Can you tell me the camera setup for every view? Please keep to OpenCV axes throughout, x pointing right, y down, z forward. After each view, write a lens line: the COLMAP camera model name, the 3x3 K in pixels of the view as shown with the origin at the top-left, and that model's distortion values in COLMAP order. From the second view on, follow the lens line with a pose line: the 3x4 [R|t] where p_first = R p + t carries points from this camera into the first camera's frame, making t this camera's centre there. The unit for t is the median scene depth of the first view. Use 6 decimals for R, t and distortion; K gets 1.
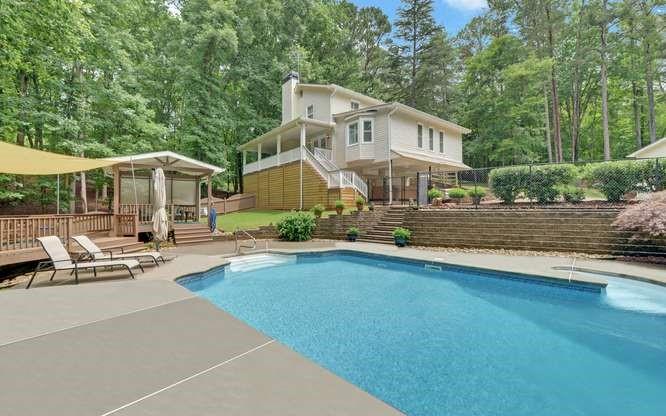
lens RADIAL K [[268.0, 0, 333.6], [0, 268.0, 196.8], [0, 0, 1]] dist [-0.007617, -0.000422]
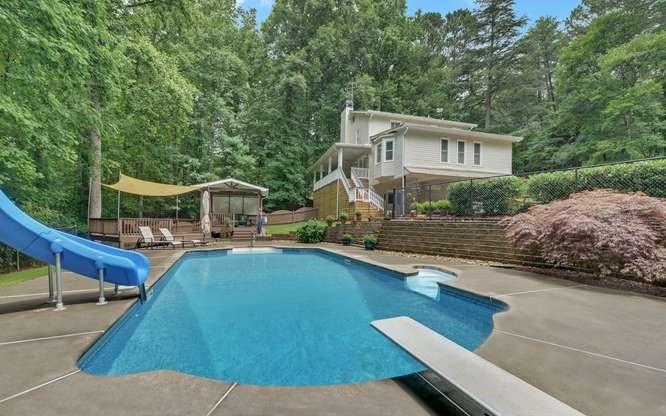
lens RADIAL K [[268.0, 0, 338.3], [0, 268.0, 209.7], [0, 0, 1]] dist [-0.007617, -0.000422]
pose [[0.922536, 0.003524, -0.385896, 0.333820], [-0.004863, 0.999985, -0.002493, 0.003788], [0.385881, 0.004176, 0.922539, -0.098935]]
